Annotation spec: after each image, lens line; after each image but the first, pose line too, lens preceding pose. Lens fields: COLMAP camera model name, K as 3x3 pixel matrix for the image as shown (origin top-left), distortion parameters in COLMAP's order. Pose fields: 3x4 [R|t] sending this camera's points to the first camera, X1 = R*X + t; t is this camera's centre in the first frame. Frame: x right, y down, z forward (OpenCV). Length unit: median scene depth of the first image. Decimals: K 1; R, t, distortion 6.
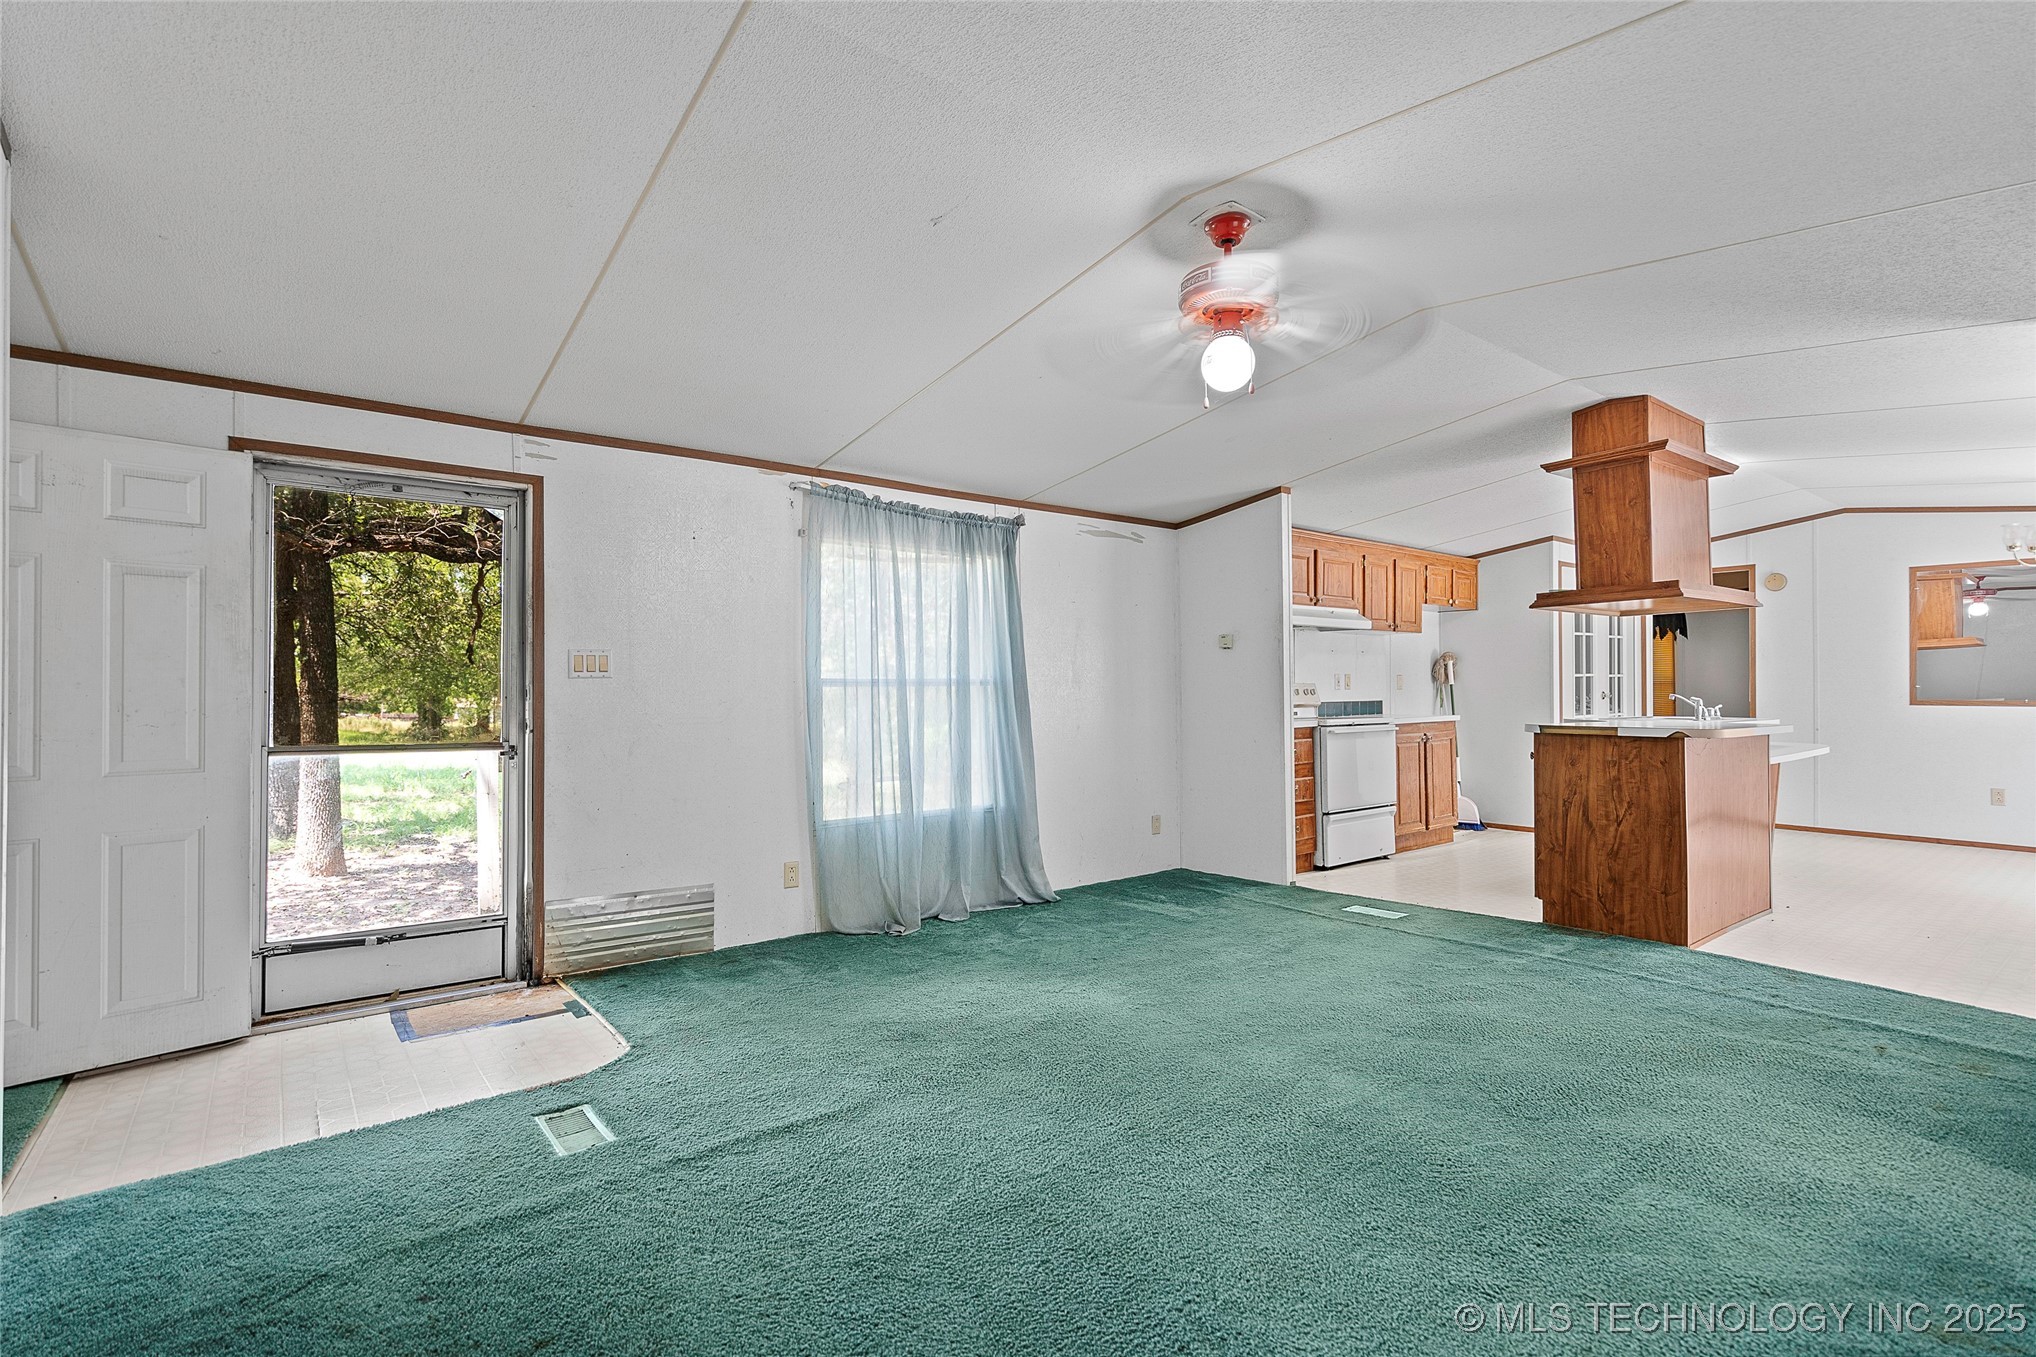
lens RADIAL K [[946.5, 0, 1015.9], [0, 946.5, 681.6], [0, 0, 1]] dist [-0.000998, -0.000030]
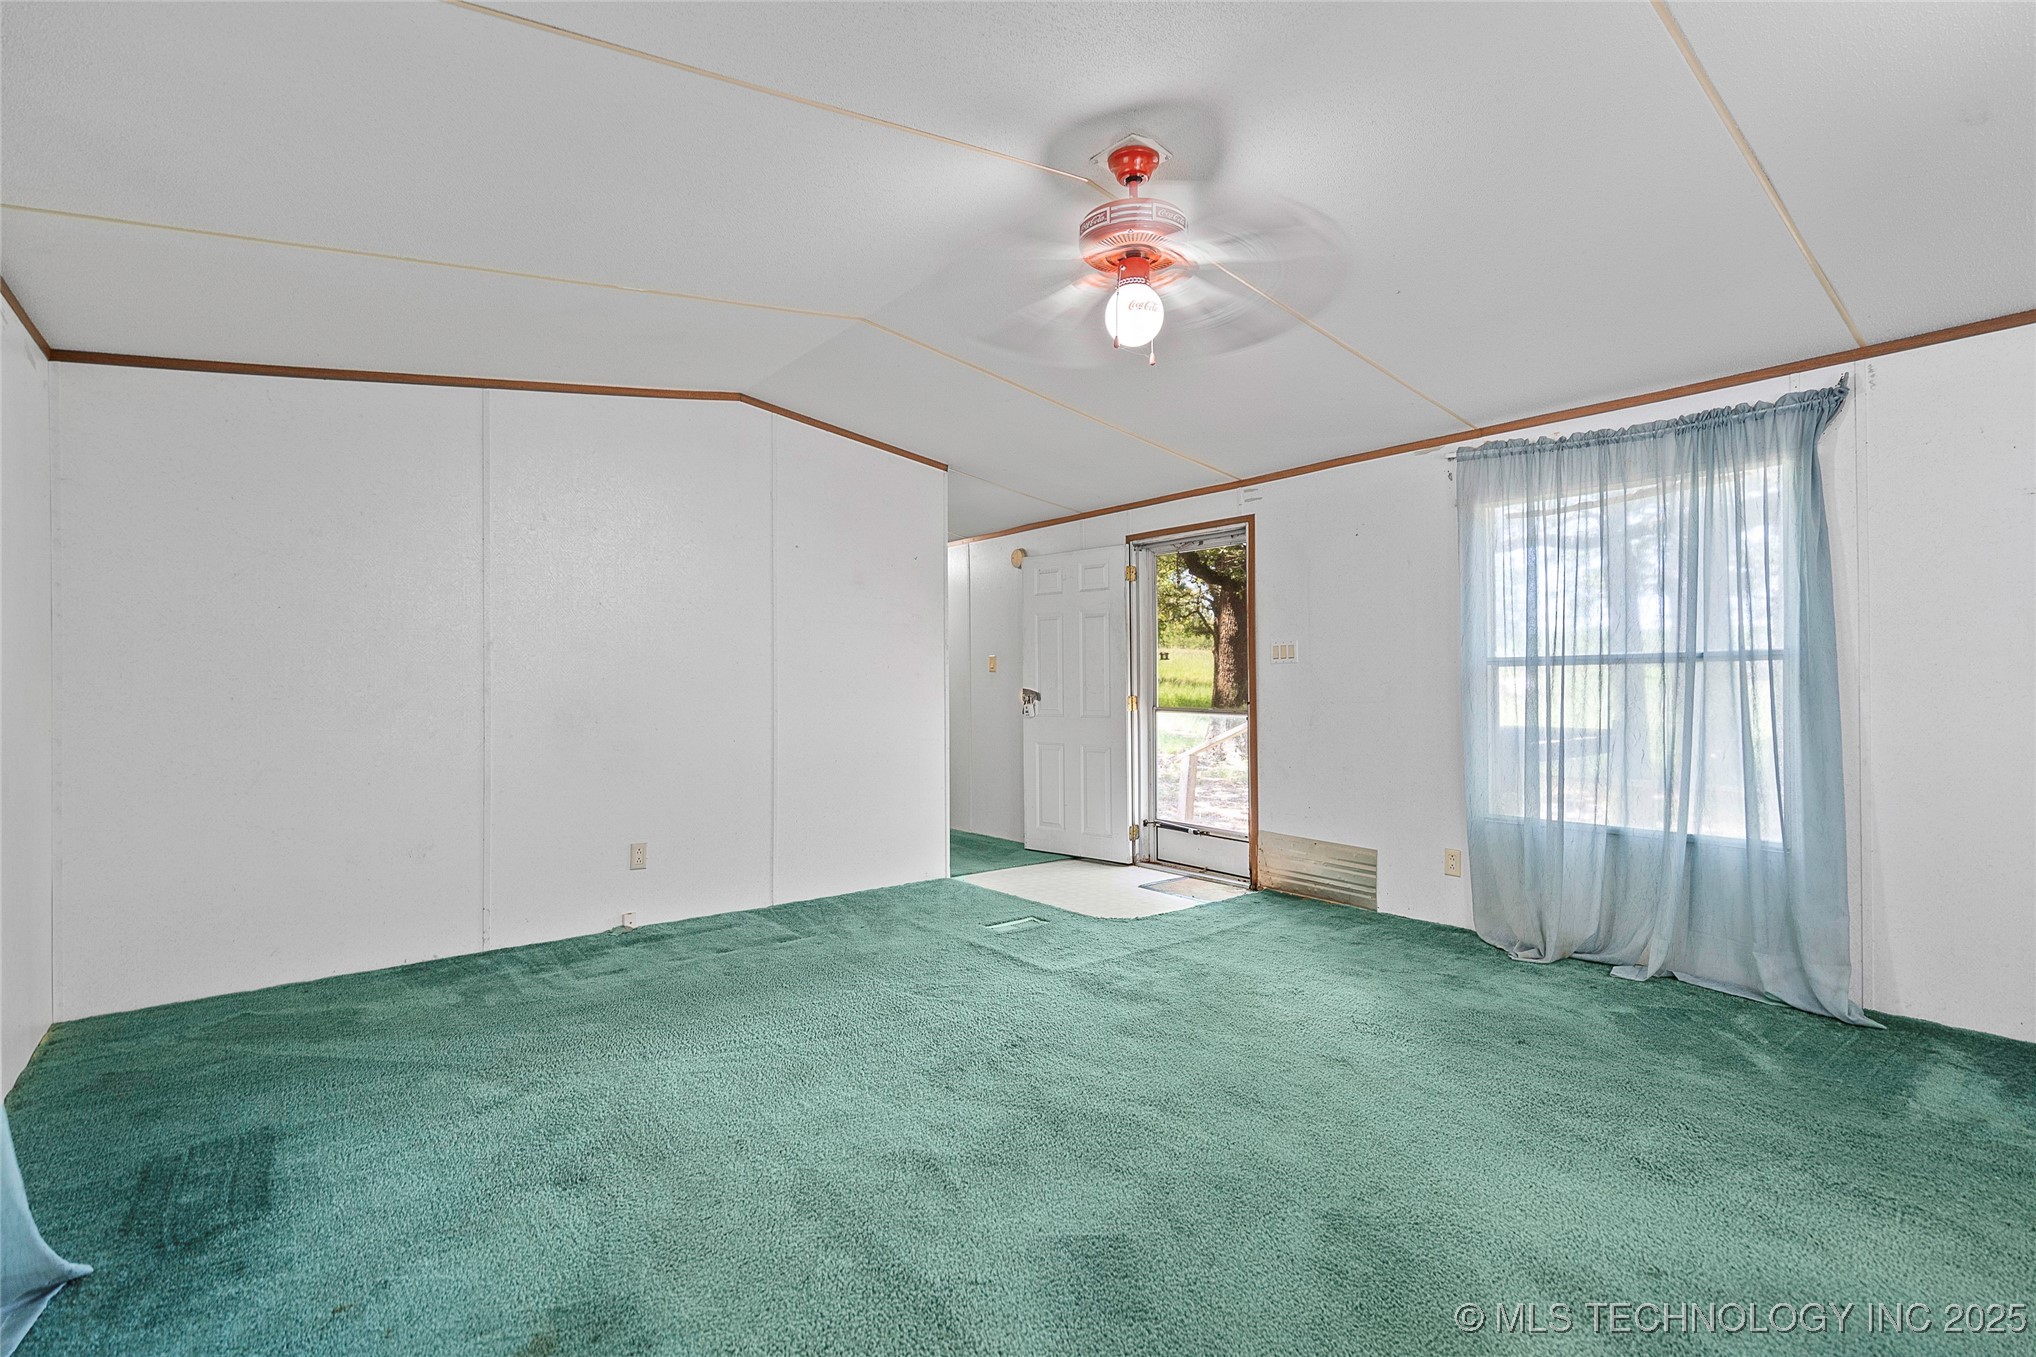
lens RADIAL K [[946.2, 0, 1028.8], [0, 946.2, 685.3], [0, 0, 1]] dist [0.001059, 0.000144]
pose [[0.019868, 0.008758, -0.999764, 0.674117], [0.019240, 0.999773, 0.009141, 0.006328], [0.999617, -0.019417, 0.019695, 0.522256]]
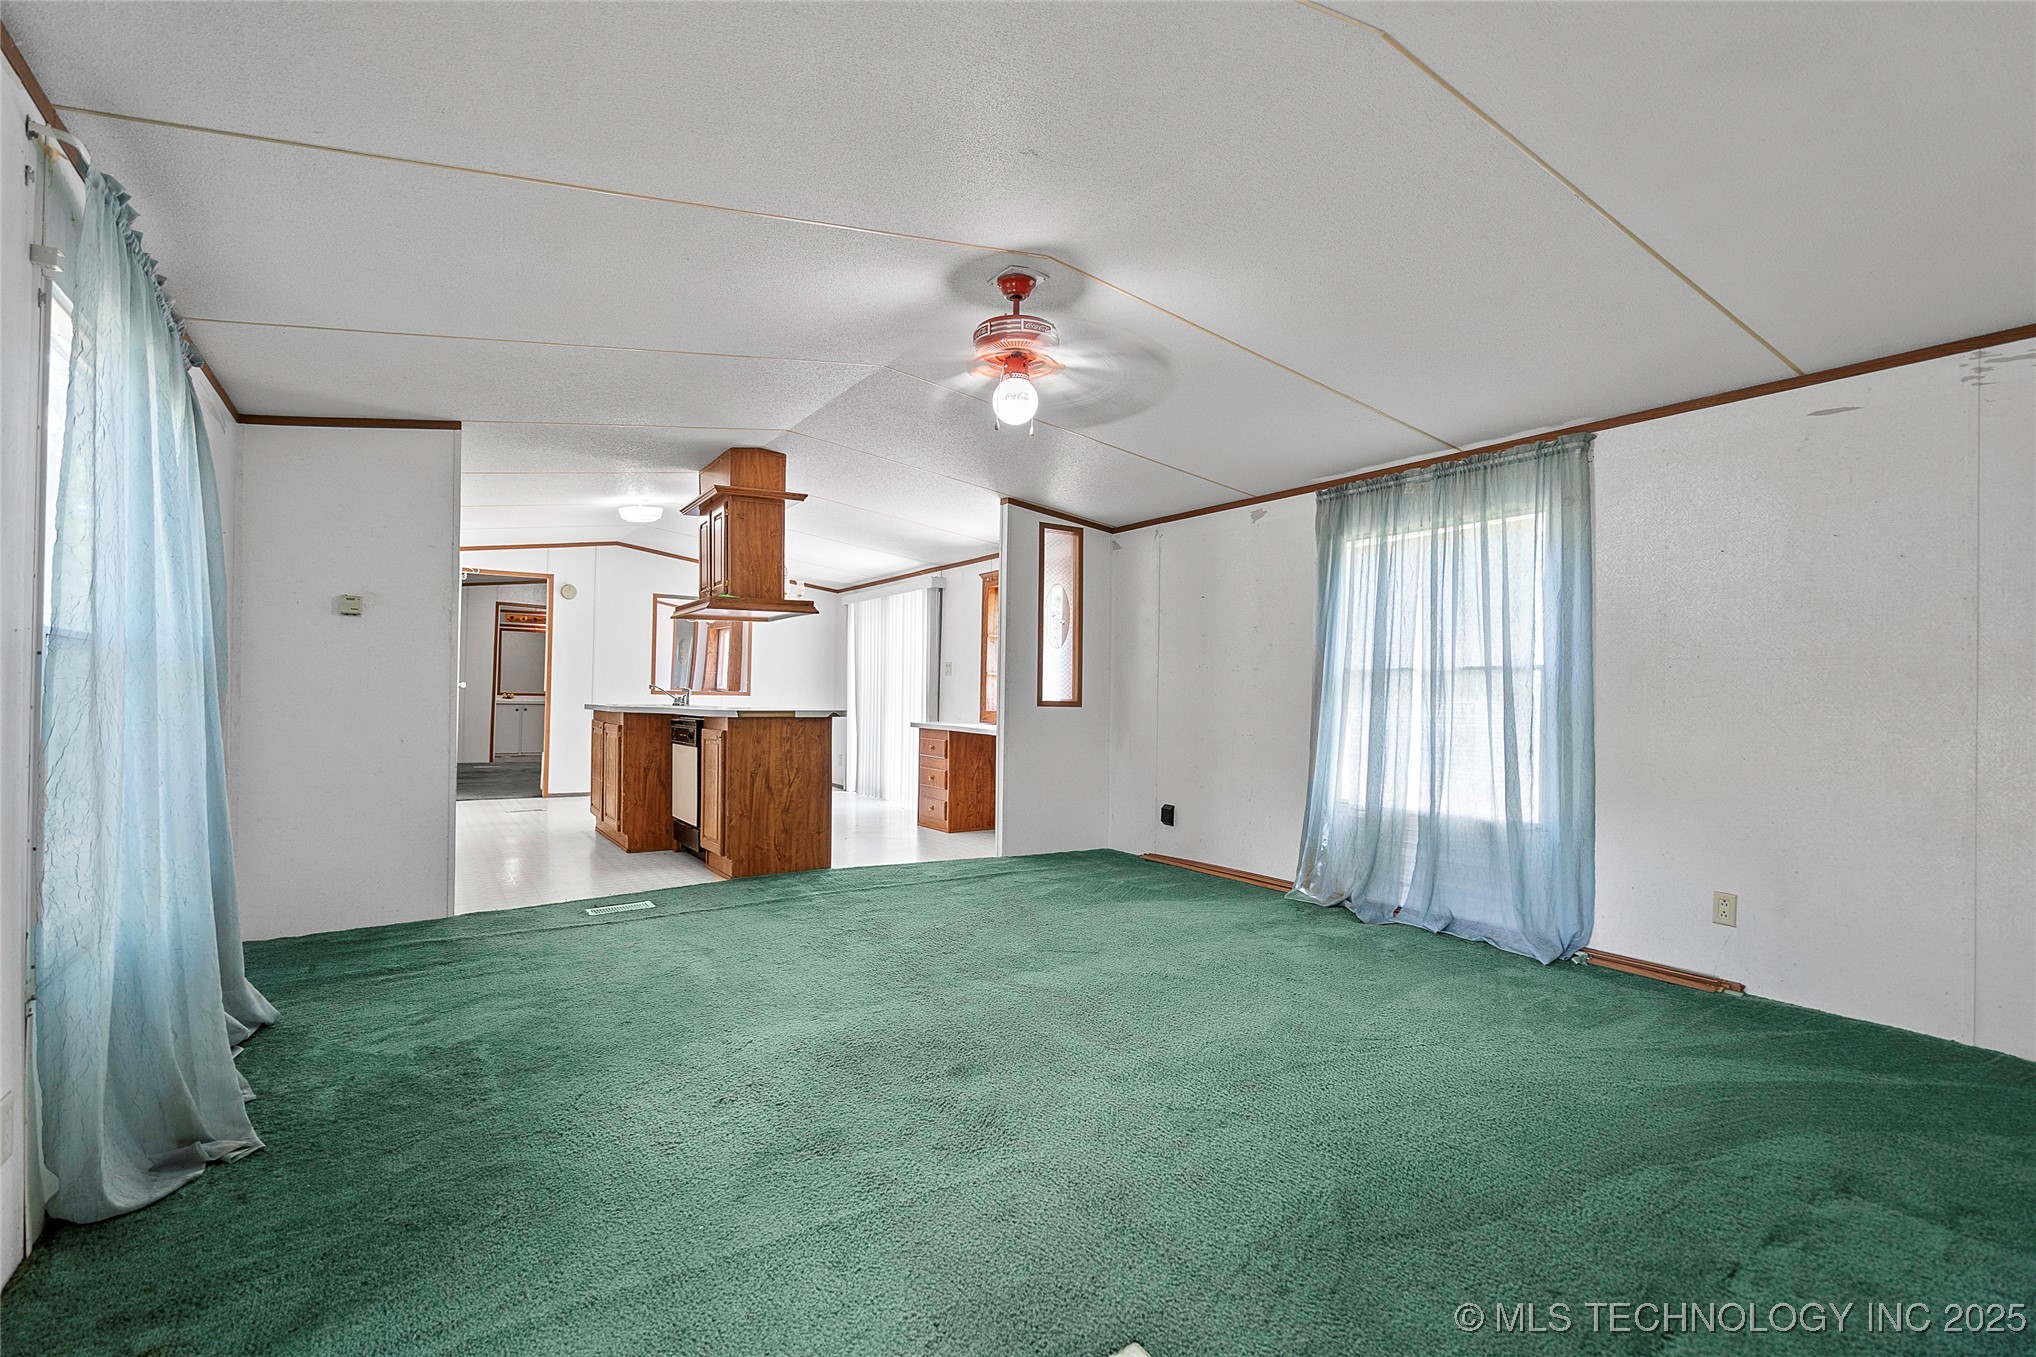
lens RADIAL K [[946.5, 0, 1015.9], [0, 946.5, 681.6], [0, 0, 1]] dist [-0.000998, -0.000030]
pose [[0.087314, 0.013452, 0.996090, -0.560970], [-0.022791, 0.999674, -0.011503, 0.015390], [-0.995920, -0.021698, 0.087592, 0.534550]]
